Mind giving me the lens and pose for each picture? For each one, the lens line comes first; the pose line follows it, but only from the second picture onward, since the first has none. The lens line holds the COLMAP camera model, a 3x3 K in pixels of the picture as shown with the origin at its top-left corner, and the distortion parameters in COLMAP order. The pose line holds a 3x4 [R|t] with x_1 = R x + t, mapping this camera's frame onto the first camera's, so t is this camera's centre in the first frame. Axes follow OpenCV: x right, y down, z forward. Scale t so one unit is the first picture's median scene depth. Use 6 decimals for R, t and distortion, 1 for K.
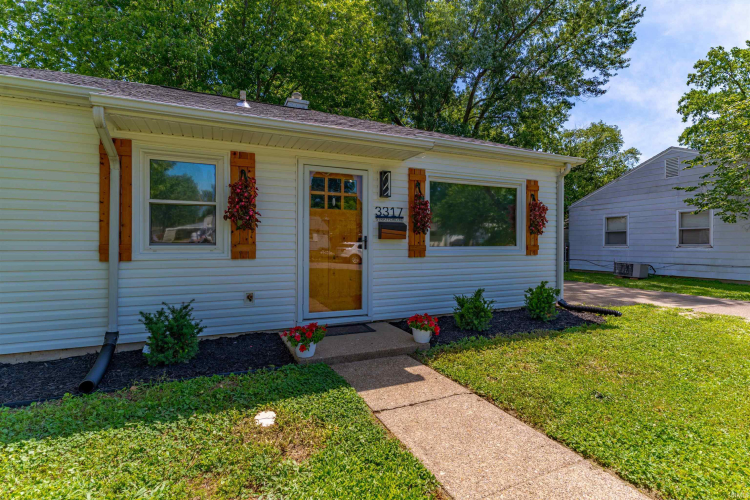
lens RADIAL K [[377.3, 0, 376.1], [0, 377.3, 247.8], [0, 0, 1]] dist [0.004287, 0.001022]
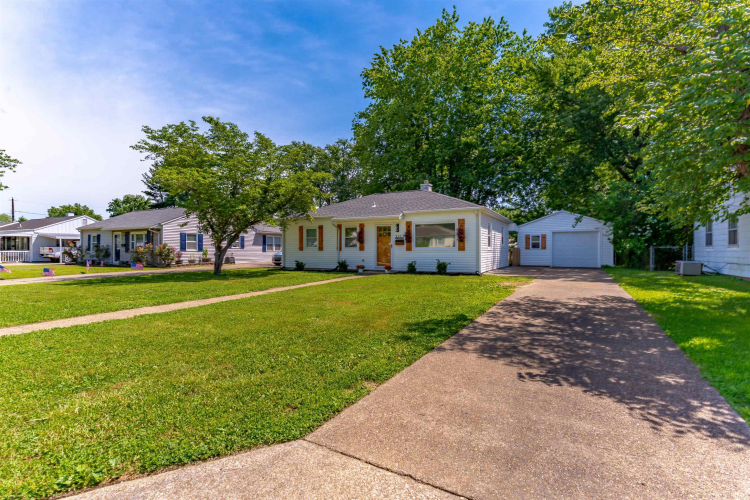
lens RADIAL K [[377.3, 0, 376.3], [0, 377.3, 249.8], [0, 0, 1]] dist [0.004287, 0.001022]
pose [[0.585806, -0.001031, -0.810451, 2.453856], [-0.001375, 0.999996, -0.002266, 0.023522], [0.810450, 0.002442, 0.585802, -0.991863]]
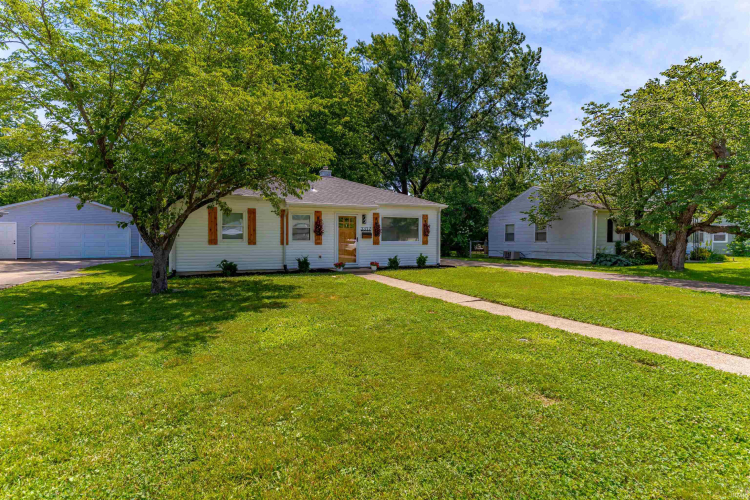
lens RADIAL K [[377.3, 0, 375.4], [0, 377.3, 249.9], [0, 0, 1]] dist [0.004287, 0.001022]
pose [[0.999957, 0.000205, -0.009302, 0.131437], [-0.000094, 0.999930, 0.011856, 0.028952], [0.009304, -0.011855, 0.999886, -1.814422]]
